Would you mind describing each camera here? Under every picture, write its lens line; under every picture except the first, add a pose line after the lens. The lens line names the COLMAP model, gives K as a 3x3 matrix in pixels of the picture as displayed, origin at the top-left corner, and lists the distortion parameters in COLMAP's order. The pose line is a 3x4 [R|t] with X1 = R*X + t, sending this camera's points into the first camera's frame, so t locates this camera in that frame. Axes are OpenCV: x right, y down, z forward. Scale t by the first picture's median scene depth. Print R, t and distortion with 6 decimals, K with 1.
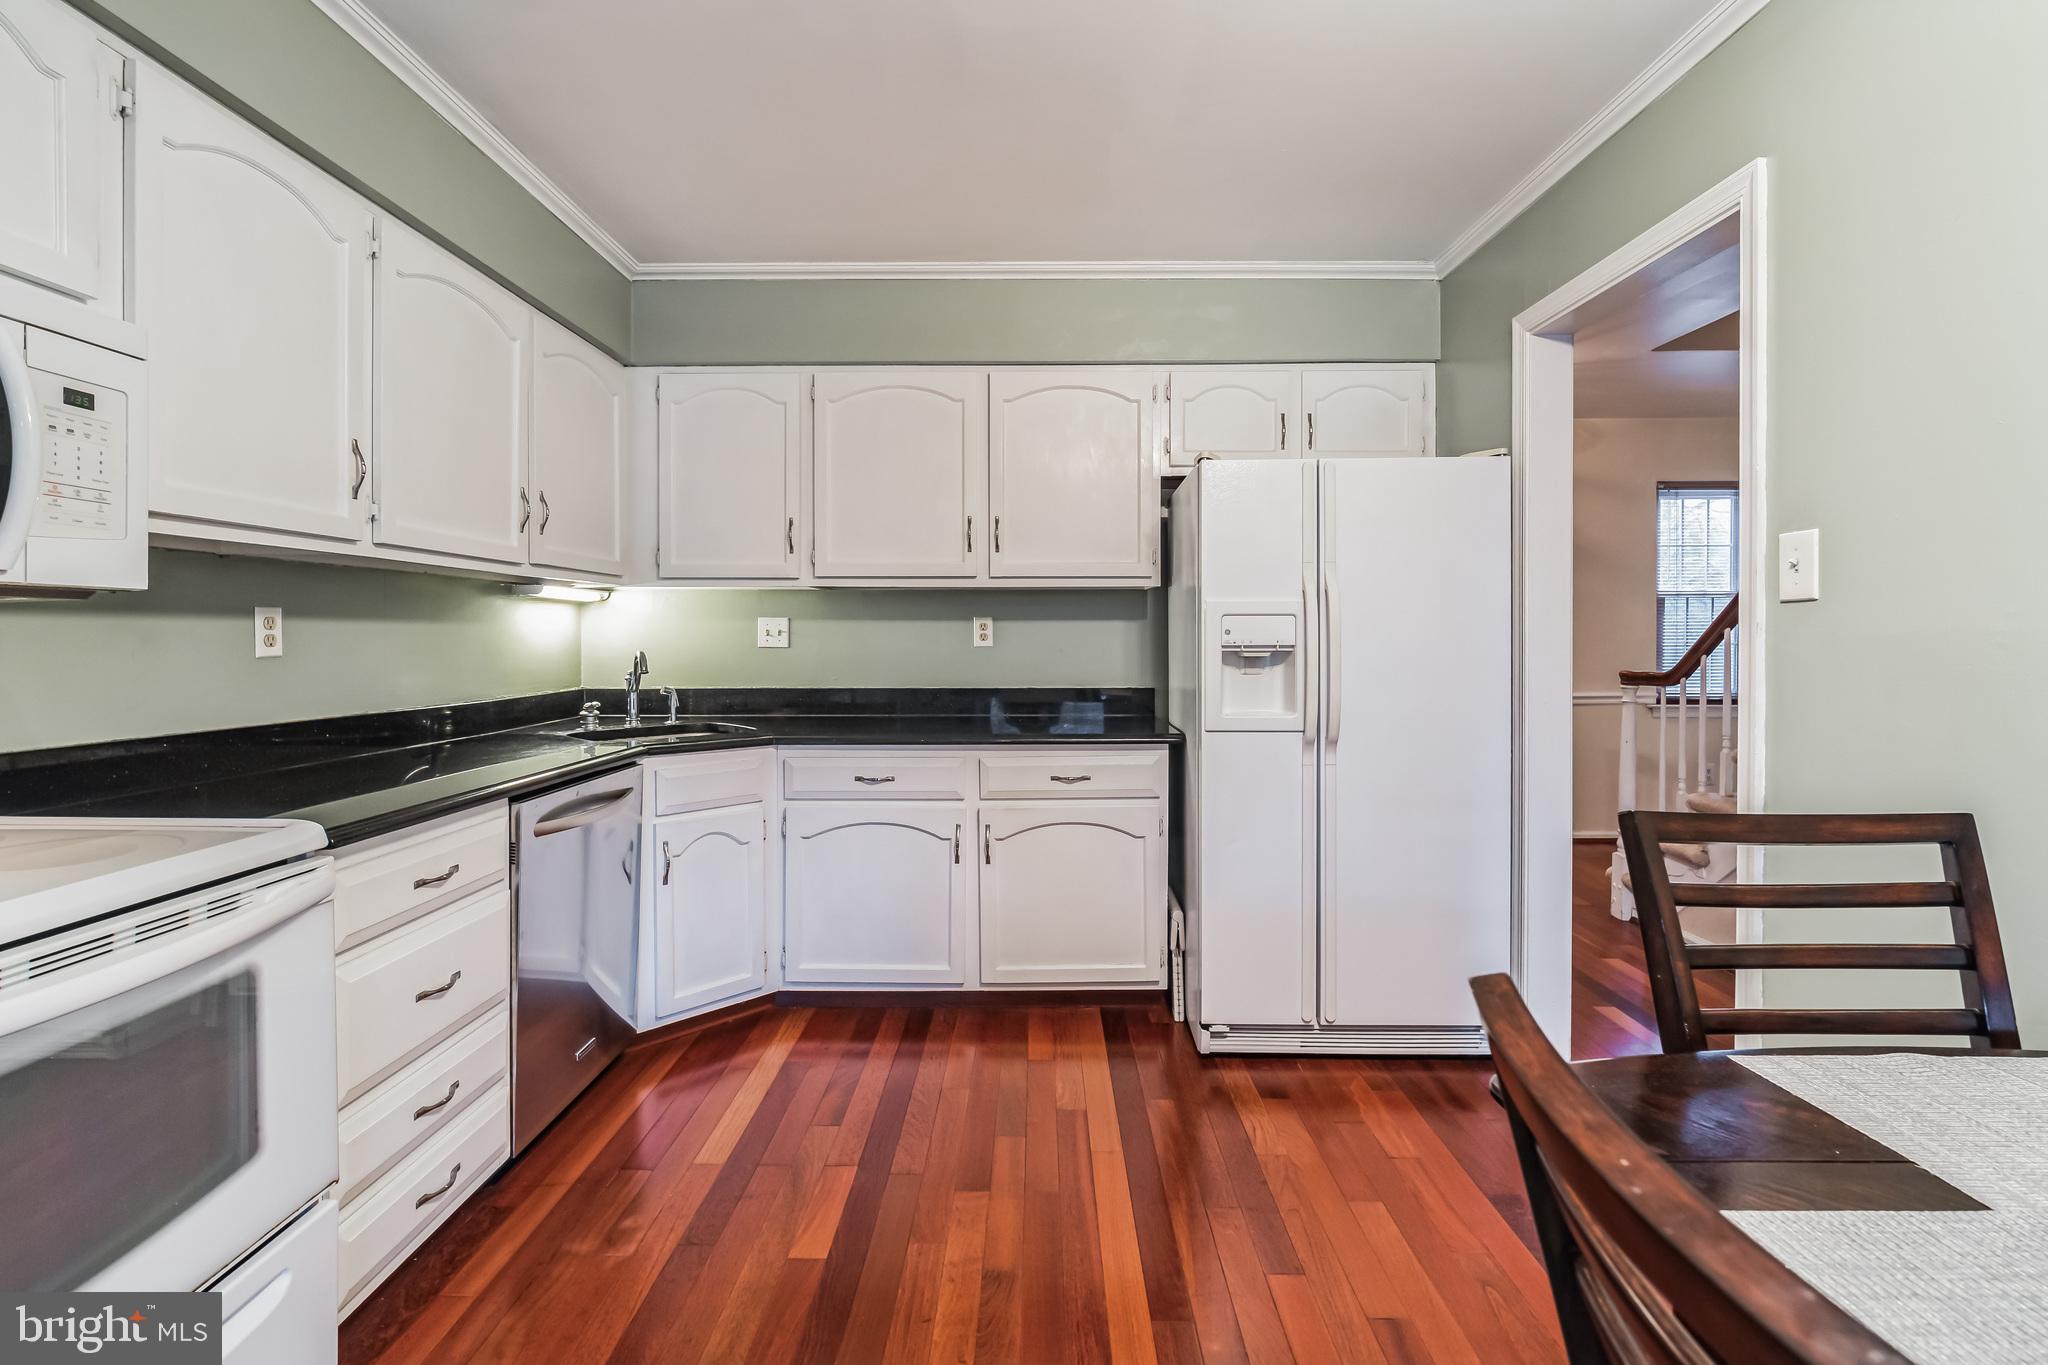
lens RADIAL K [[909.5, 0, 1025.5], [0, 909.5, 636.8], [0, 0, 1]] dist [-0.013502, 0.002242]
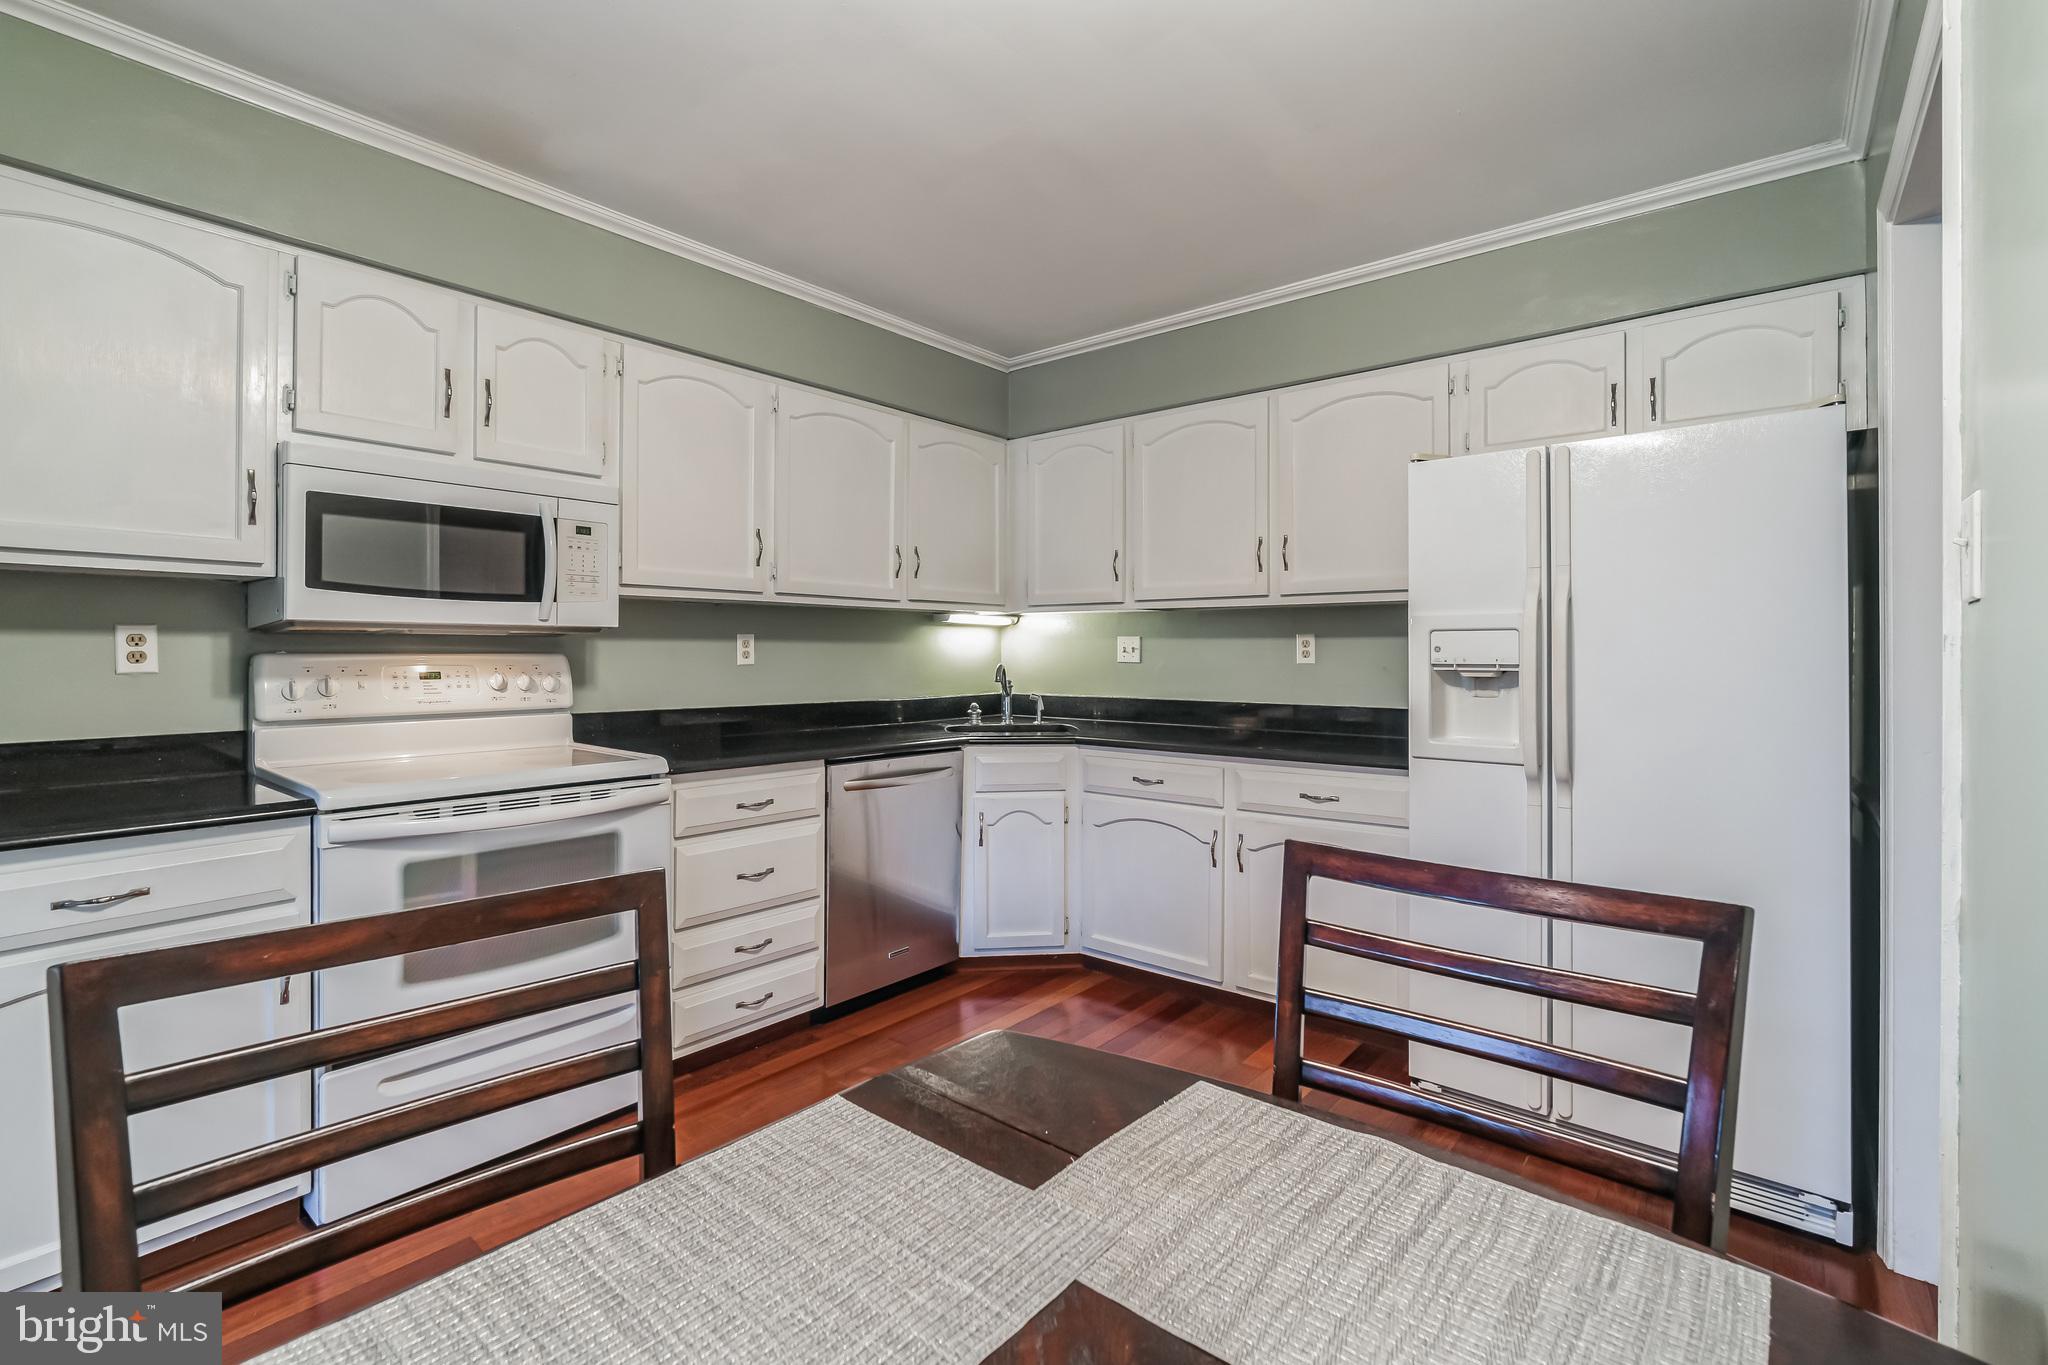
lens RADIAL K [[909.5, 0, 1026.4], [0, 909.5, 643.8], [0, 0, 1]] dist [-0.013502, 0.002242]
pose [[0.776134, -0.003890, -0.630556, 0.426267], [-0.002735, 0.999951, -0.009534, -0.000923], [0.630562, 0.009124, 0.776085, 0.035069]]
